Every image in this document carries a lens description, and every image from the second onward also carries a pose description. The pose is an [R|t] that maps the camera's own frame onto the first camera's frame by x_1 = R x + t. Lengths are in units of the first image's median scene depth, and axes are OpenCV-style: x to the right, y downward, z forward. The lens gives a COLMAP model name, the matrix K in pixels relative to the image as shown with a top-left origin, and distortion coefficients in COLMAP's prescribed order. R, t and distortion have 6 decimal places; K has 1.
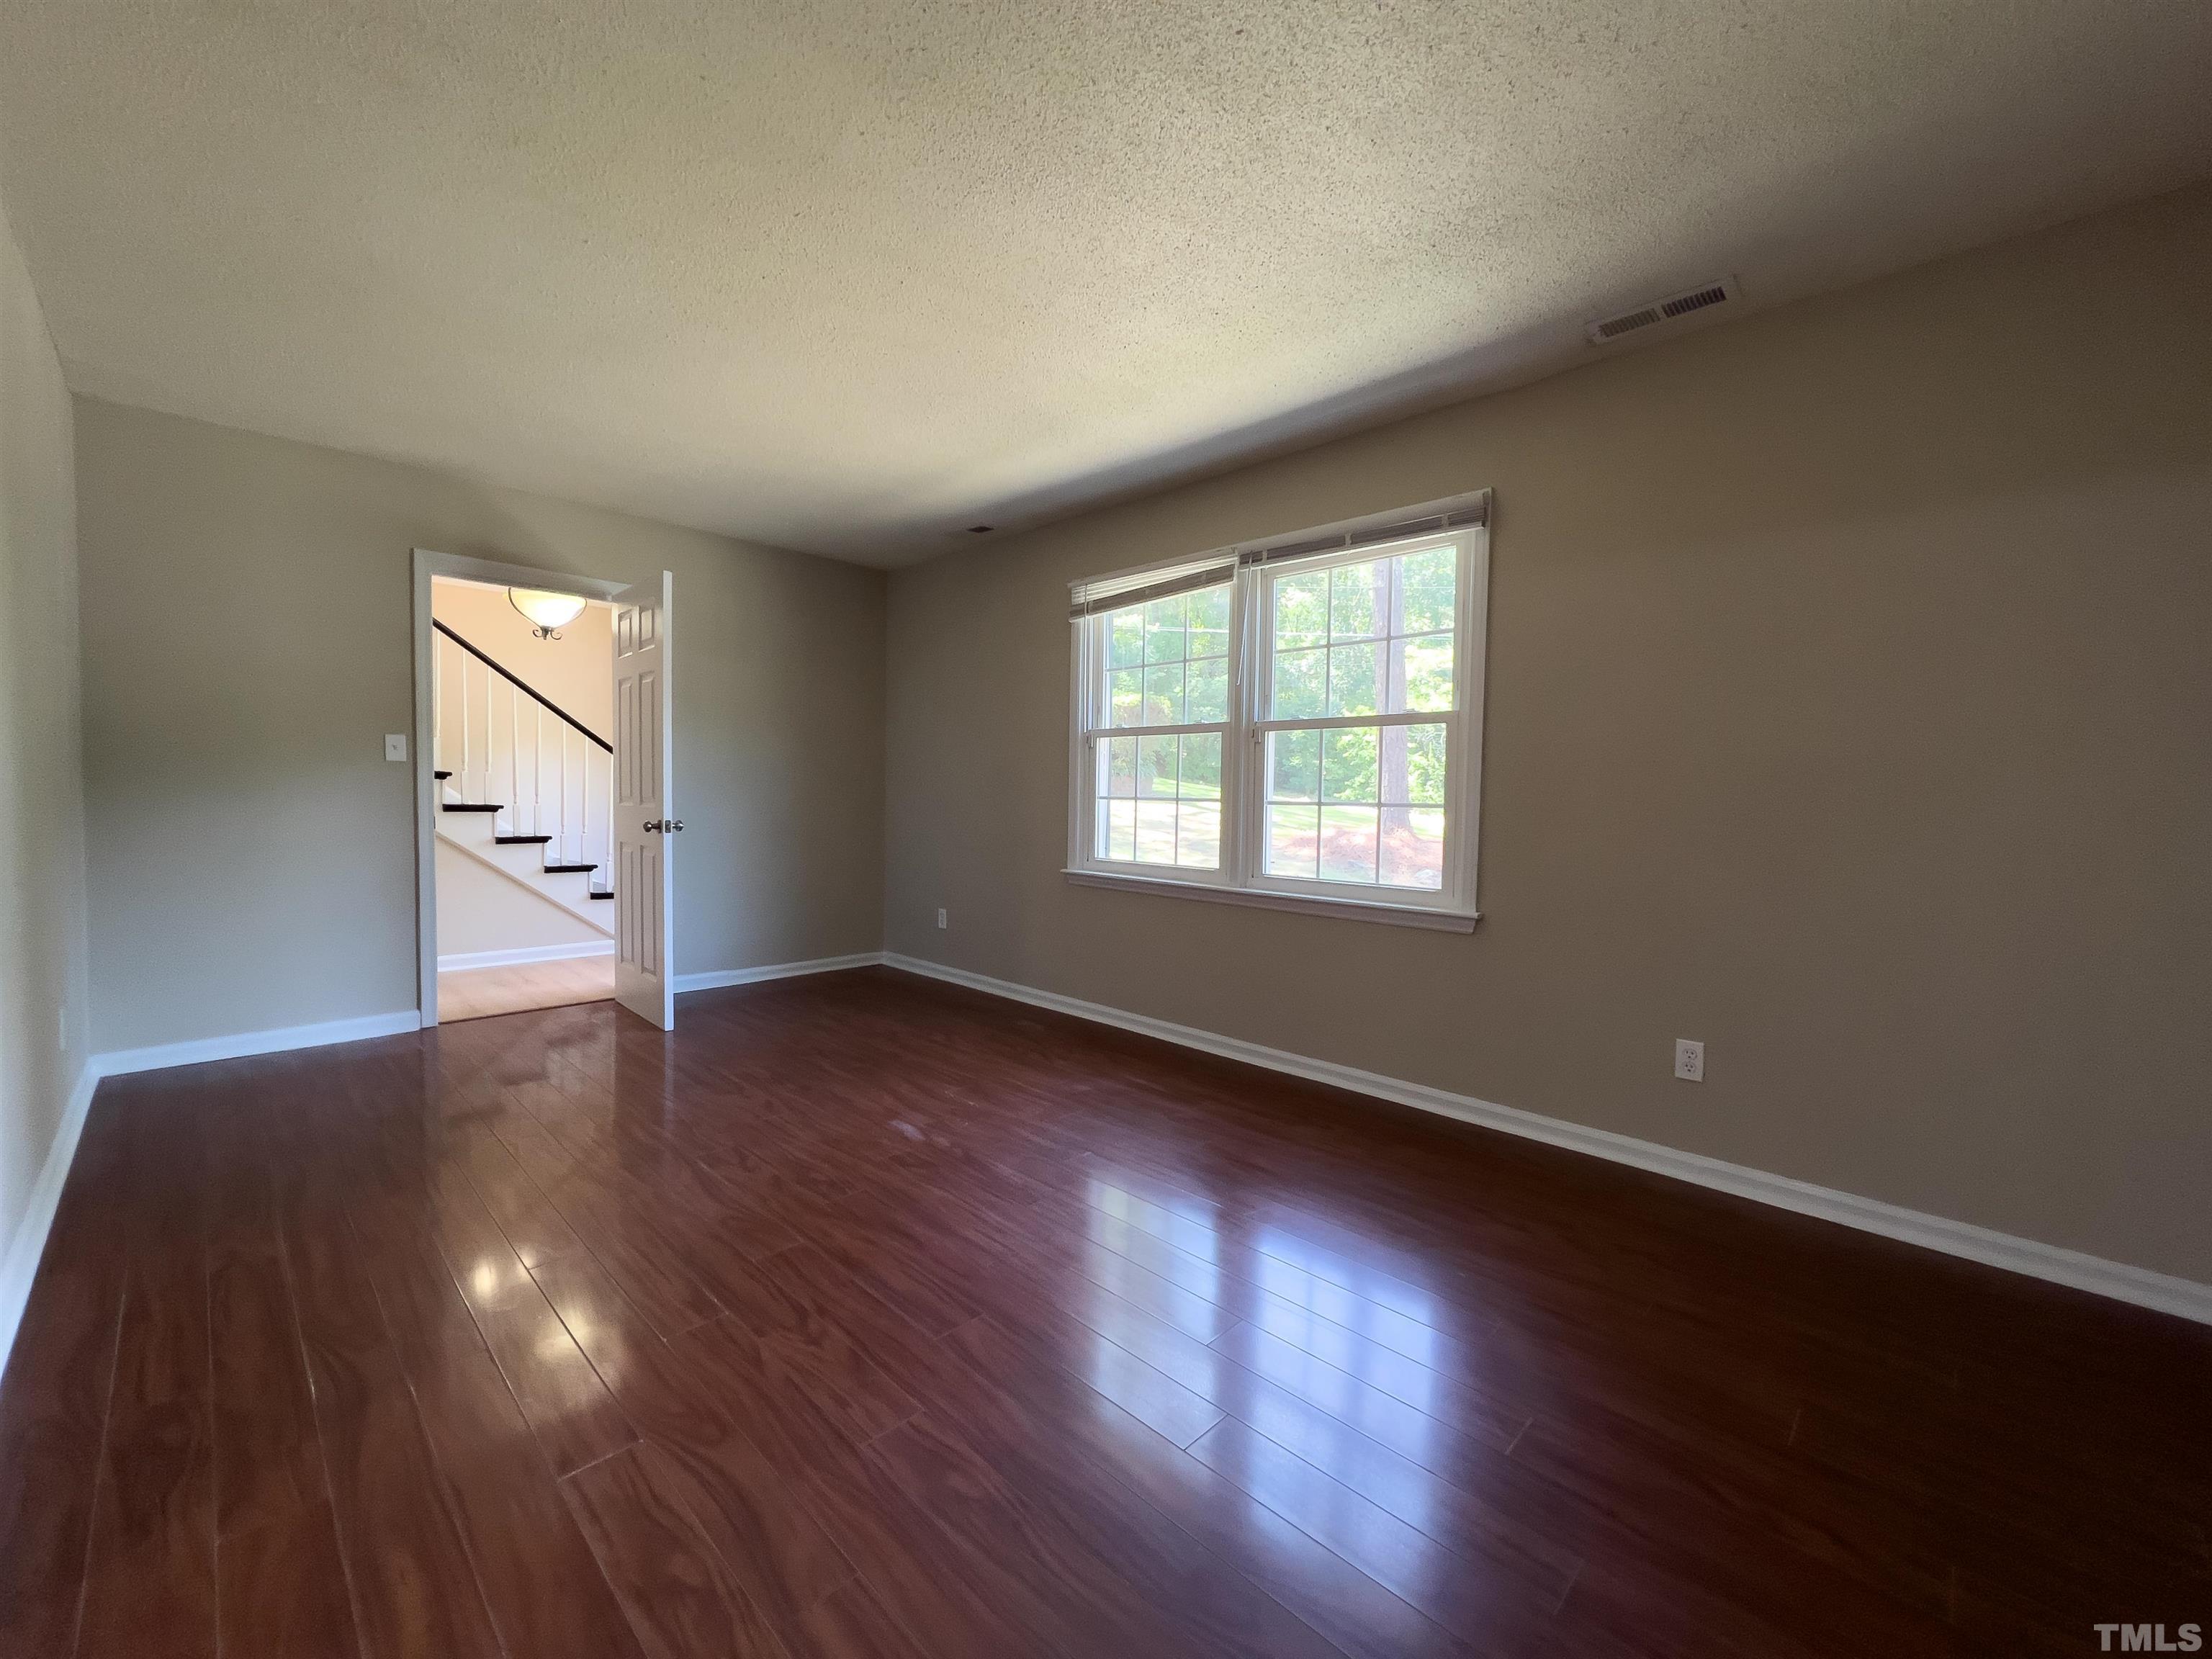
lens RADIAL K [[885.8, 0, 1104.7], [0, 885.8, 830.9], [0, 0, 1]] dist [-0.003012, -0.000371]
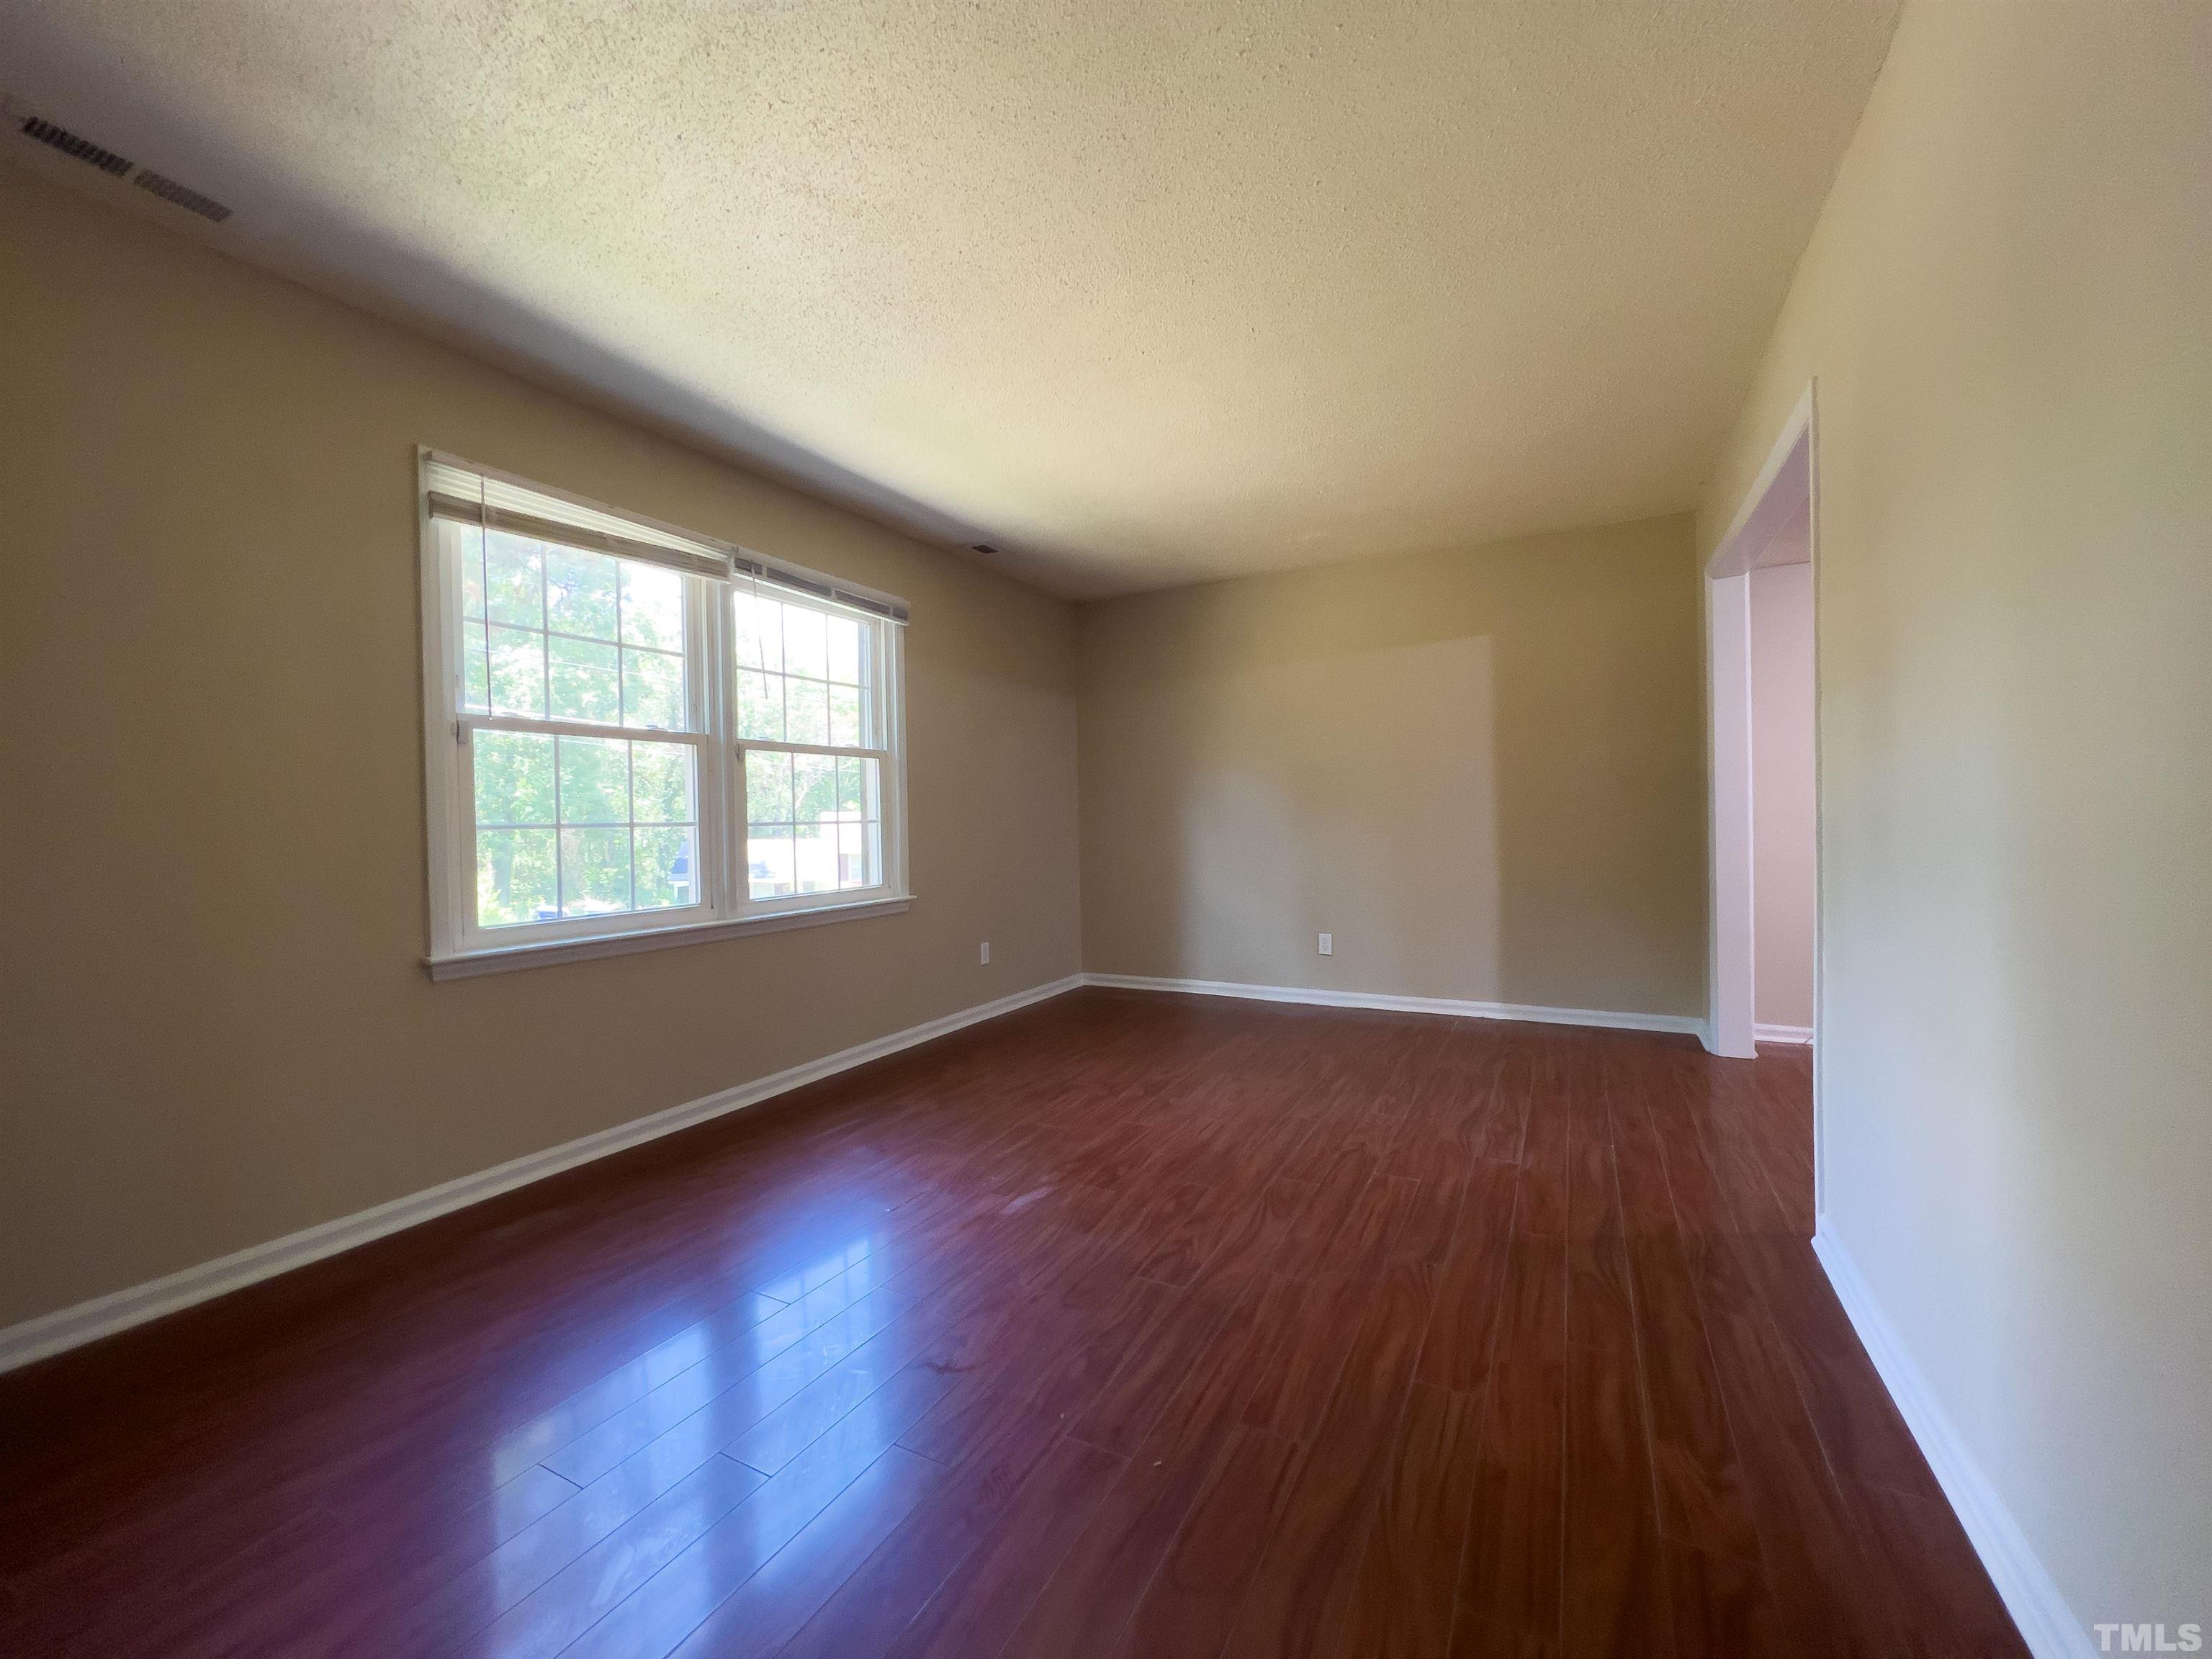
lens RADIAL K [[885.8, 0, 1103.0], [0, 885.8, 824.2], [0, 0, 1]] dist [-0.003012, -0.000371]
pose [[-0.279194, -0.017948, 0.960067, -1.081634], [0.056971, 0.997754, 0.035220, -0.056066], [-0.958543, 0.064530, -0.277545, 1.159456]]
